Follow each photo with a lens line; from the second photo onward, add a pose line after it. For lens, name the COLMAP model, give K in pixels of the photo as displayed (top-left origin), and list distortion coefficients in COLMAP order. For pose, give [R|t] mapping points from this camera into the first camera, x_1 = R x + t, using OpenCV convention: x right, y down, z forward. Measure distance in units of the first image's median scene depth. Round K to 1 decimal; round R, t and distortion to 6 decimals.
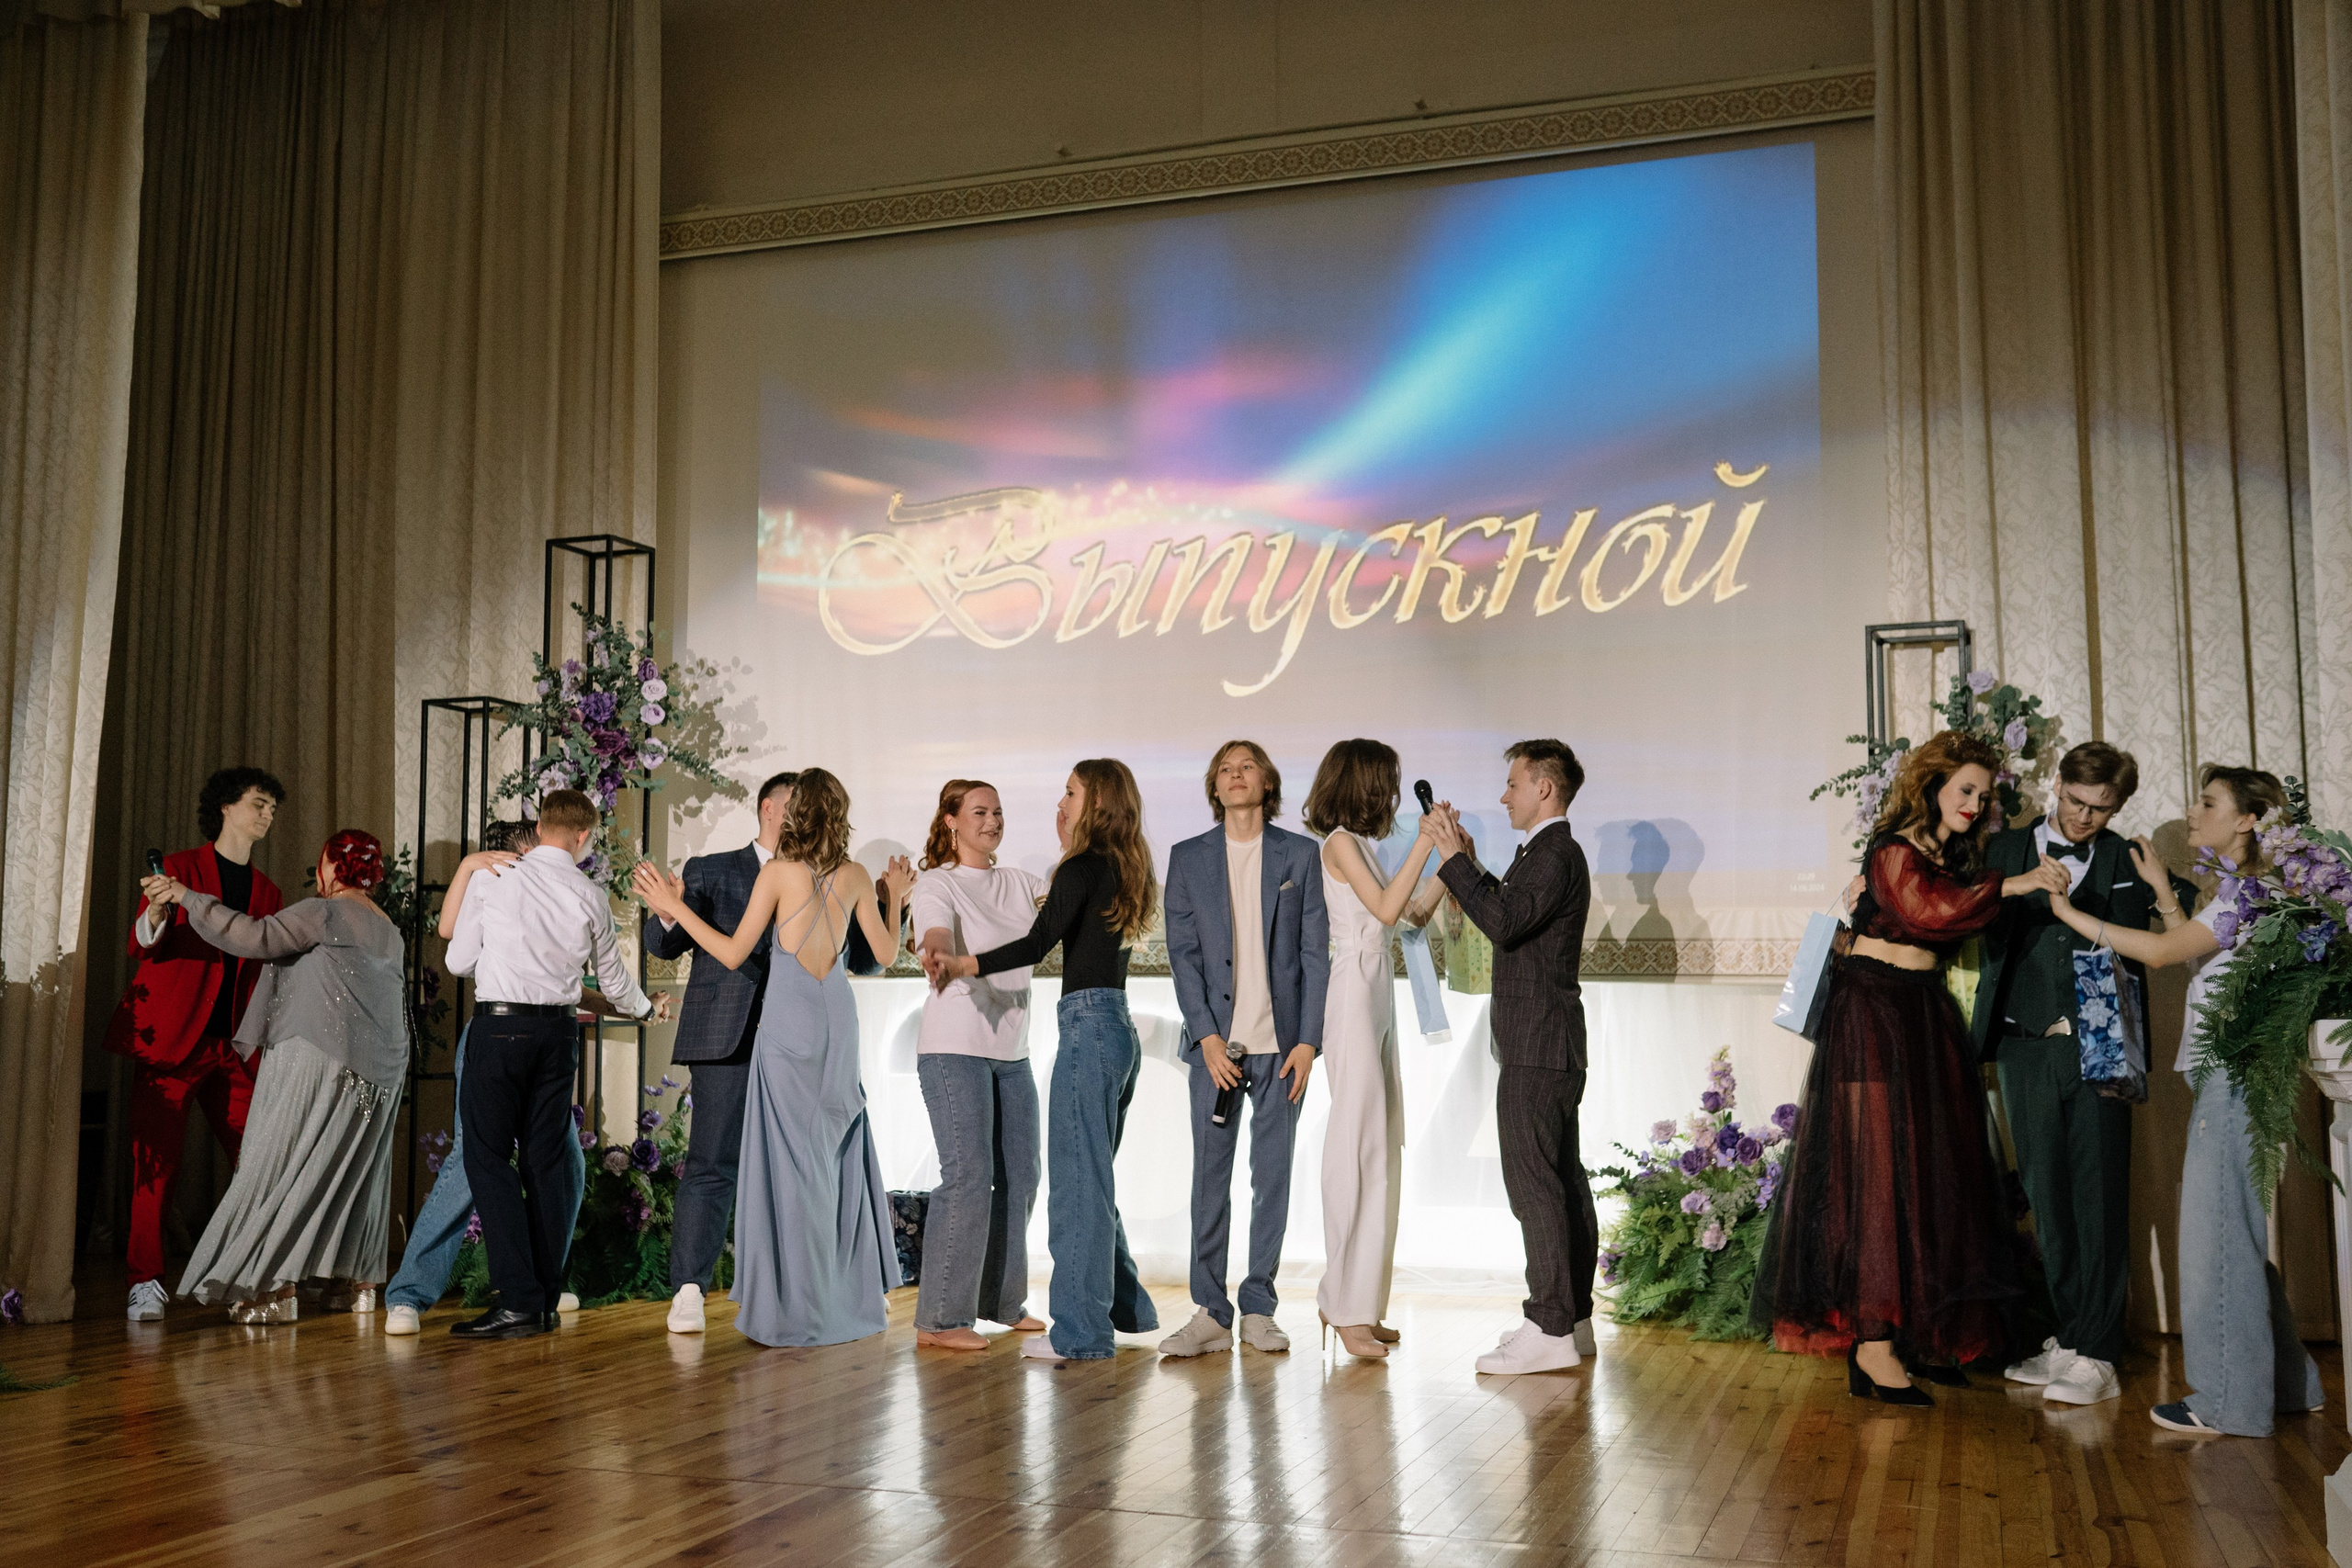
lens RADIAL K [[2282.8, 0, 1165.7], [0, 2282.8, 758.7], [0, 0, 1]] dist [0.001366, 0.000000]
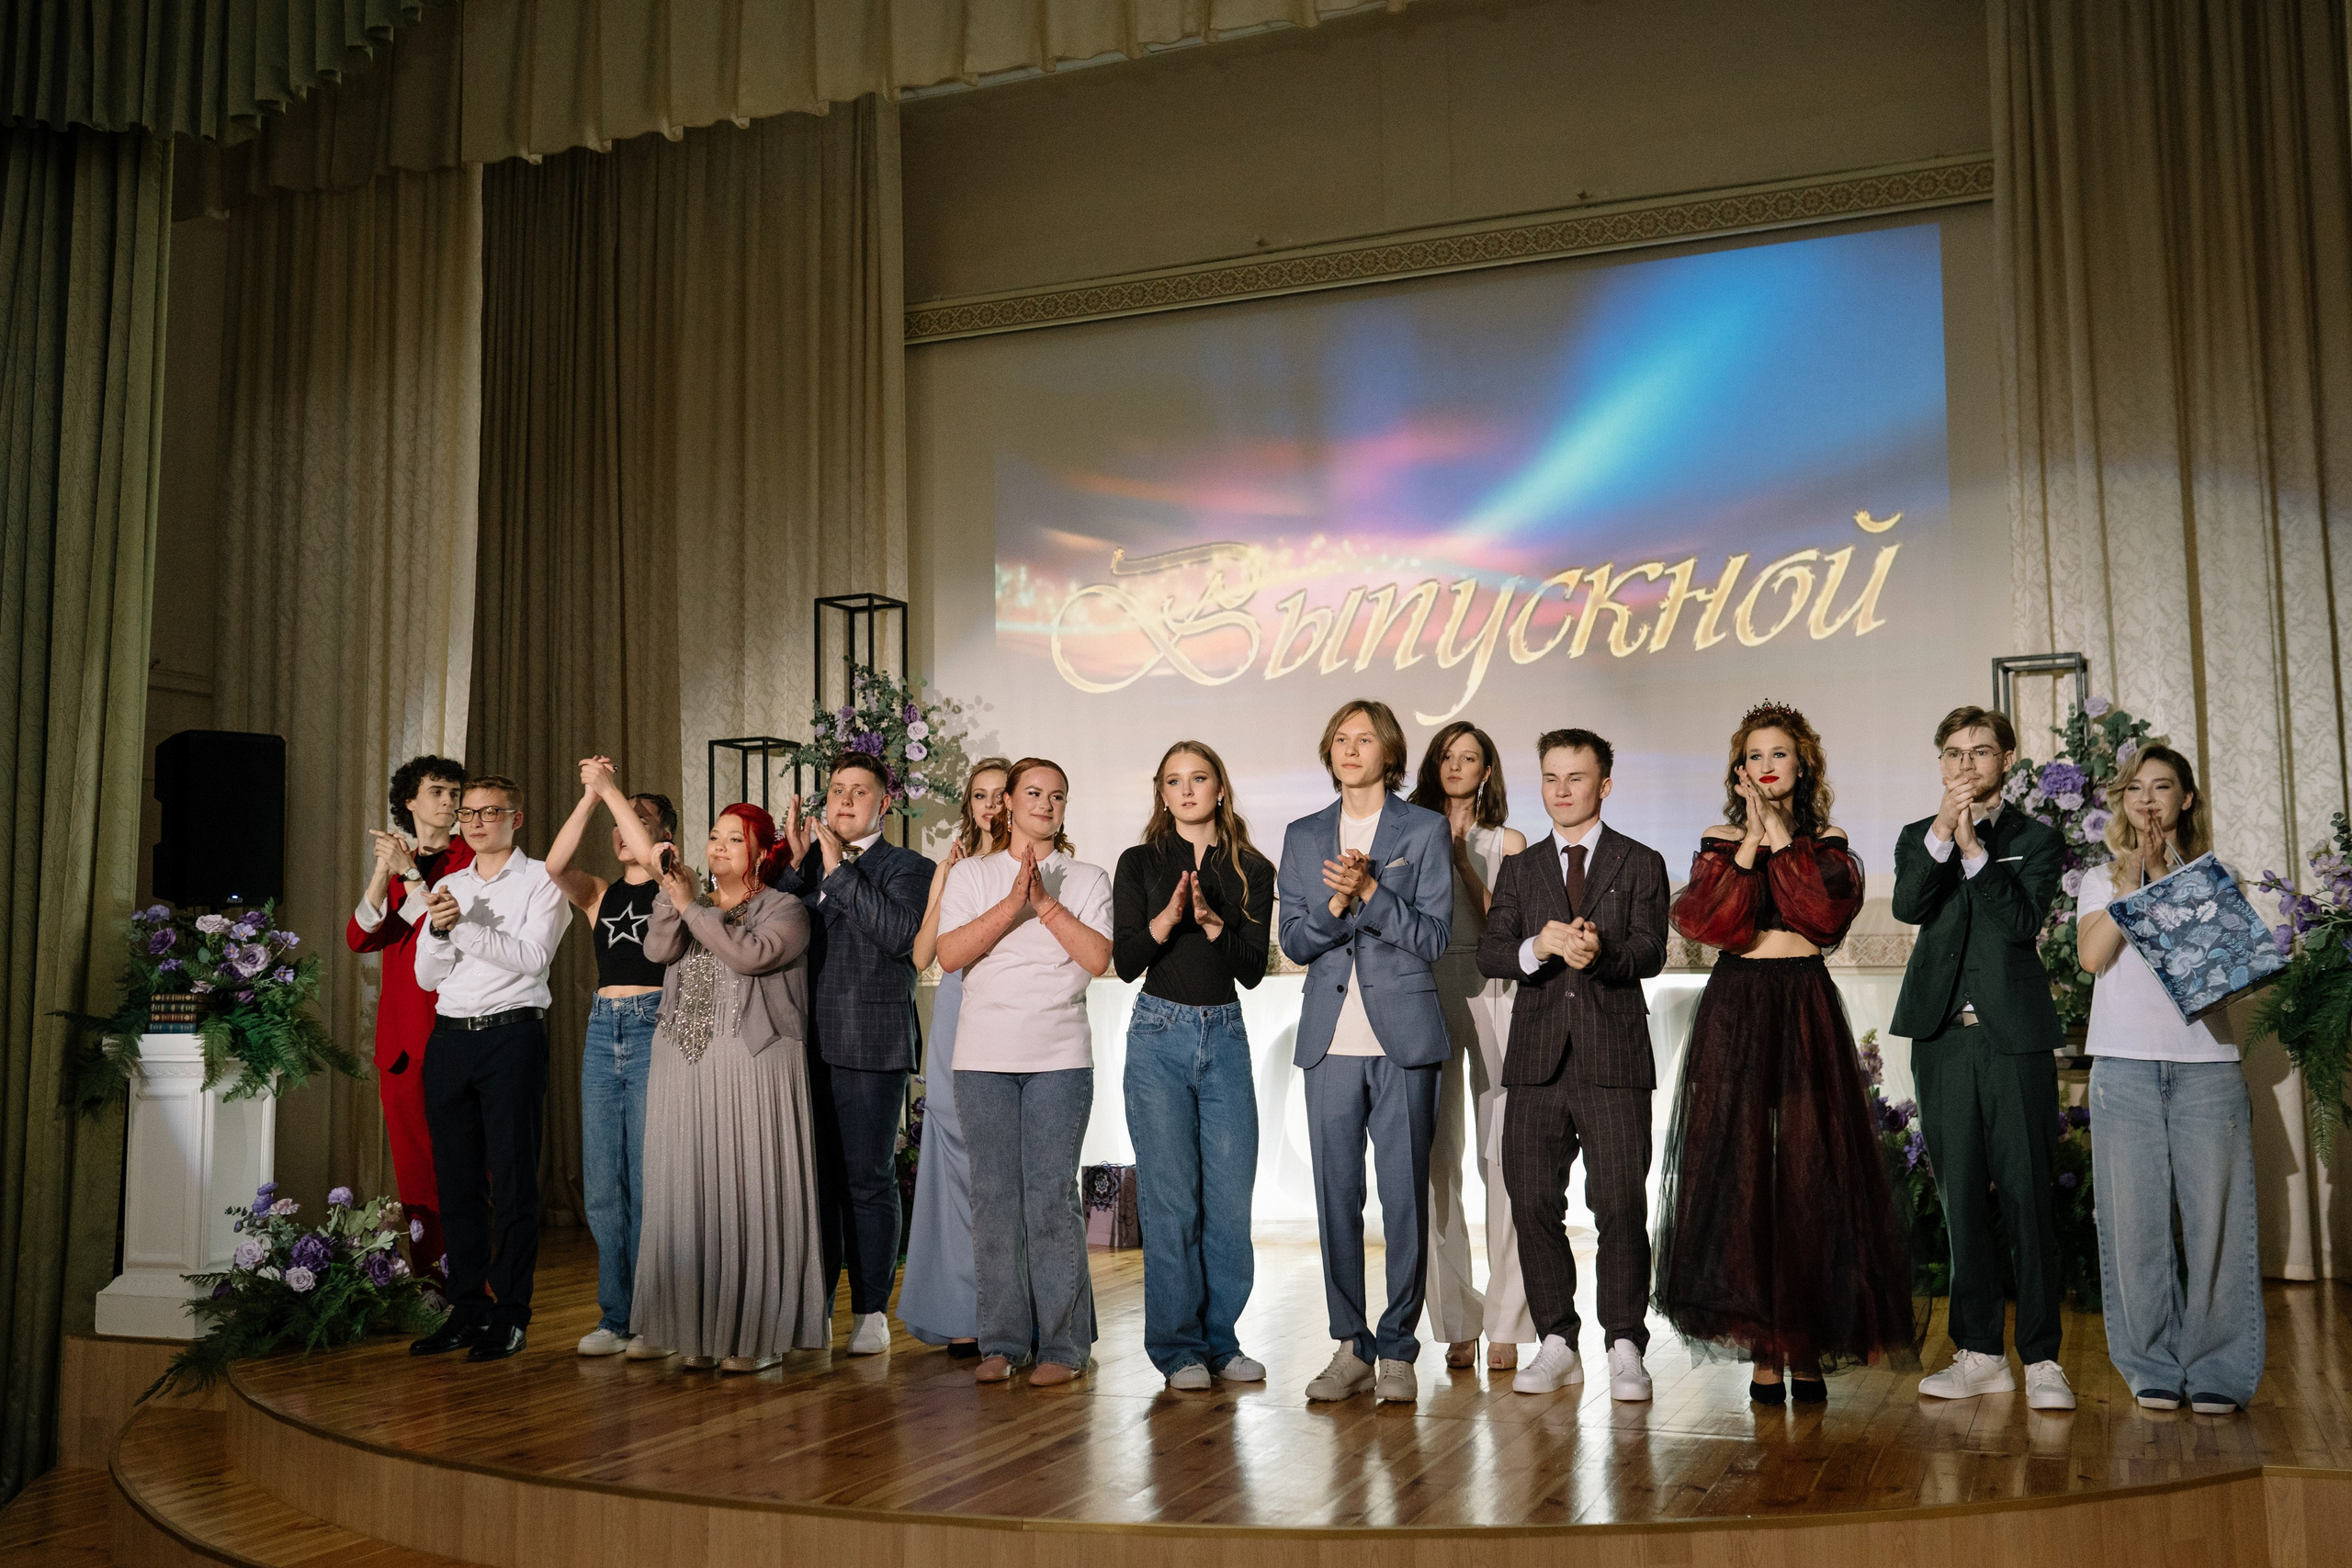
lens RADIAL K [[2282.8, 0, 1162.5], [0, 2282.8, 767.6], [0, 0, 1]] dist [0.001366, 0.000000]
pose [[0.998180, -0.020100, -0.056858, -0.036478], [0.020861, 0.999700, 0.012828, -0.023630], [0.056583, -0.013990, 0.998300, -0.137064]]
